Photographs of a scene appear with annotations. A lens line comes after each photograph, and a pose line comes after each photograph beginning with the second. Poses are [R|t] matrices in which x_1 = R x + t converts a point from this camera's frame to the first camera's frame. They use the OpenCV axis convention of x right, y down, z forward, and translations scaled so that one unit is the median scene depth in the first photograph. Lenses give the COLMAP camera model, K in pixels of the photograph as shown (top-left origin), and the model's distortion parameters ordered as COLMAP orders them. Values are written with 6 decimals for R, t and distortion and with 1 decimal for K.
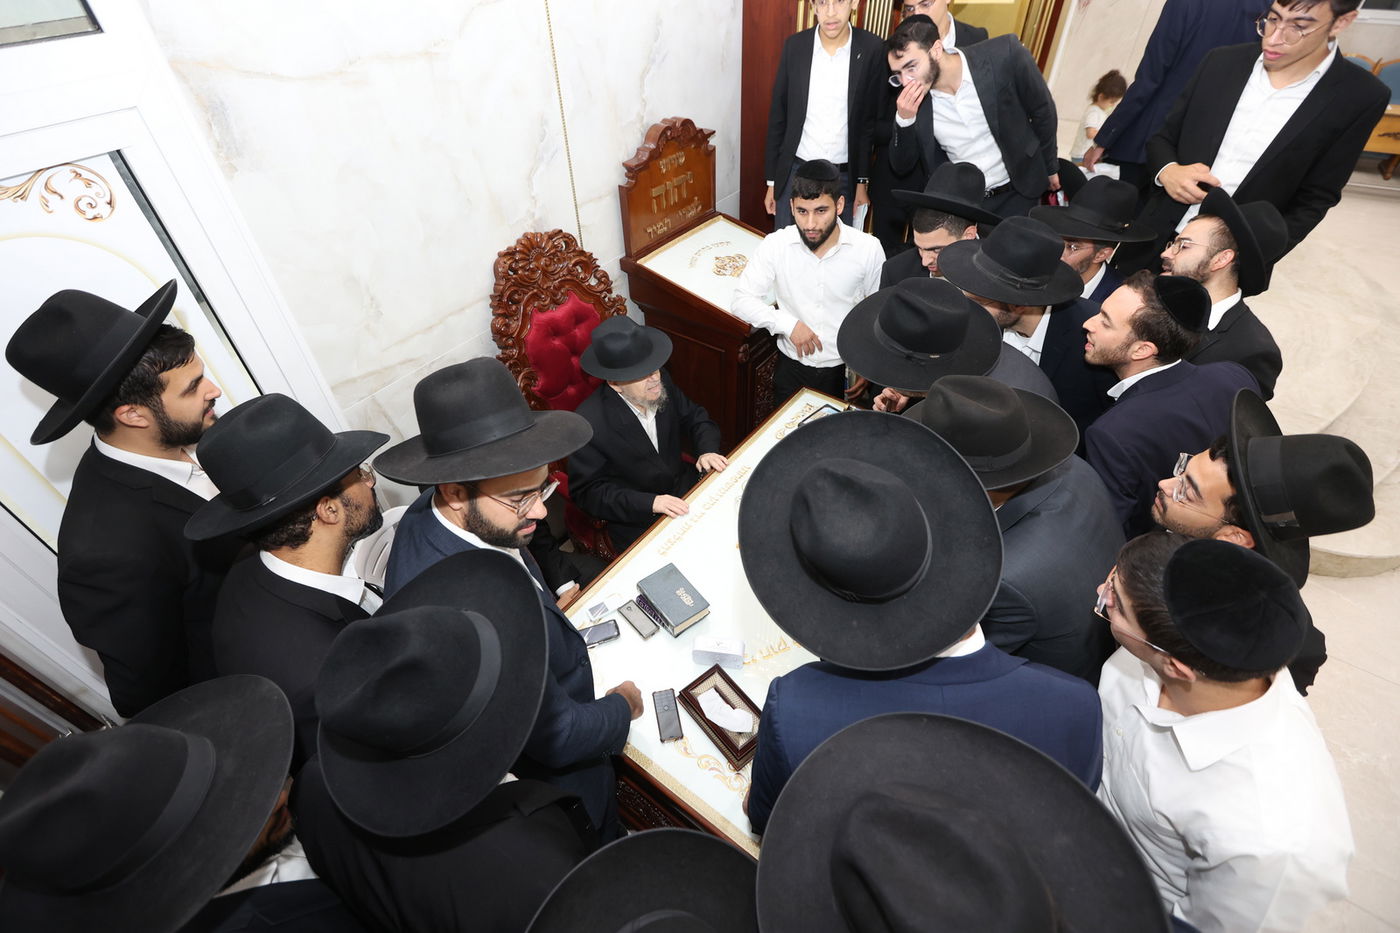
lens RADIAL K [[630.6, 0, 732.3], [0, 630.6, 461.0], [0, 0, 1]] dist [-0.057625, 0.020288]
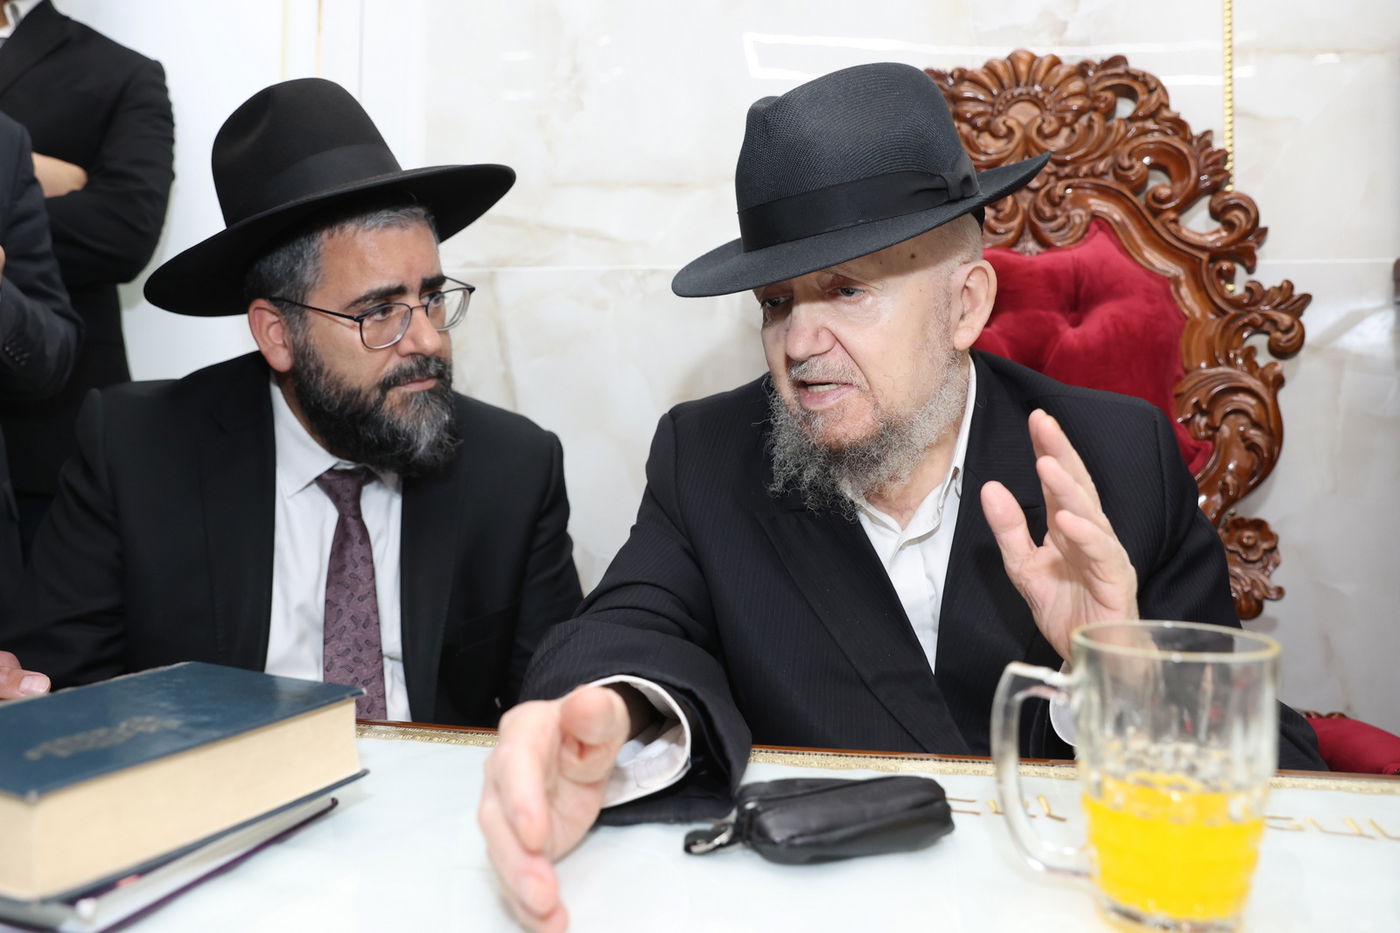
lens RADIAL K [[1084.7, 0, 726.5], [0, 1084.7, 356.3], [0, 0, 1]] dist [-0.073802, 0.000713]
pose [[0.431804, -0.036827, -0.901215, 0.165709], [-0.600289, 0.734012, -0.317614, 0.074859], [0.673200, 0.678137, 0.294843, 0.829574]]
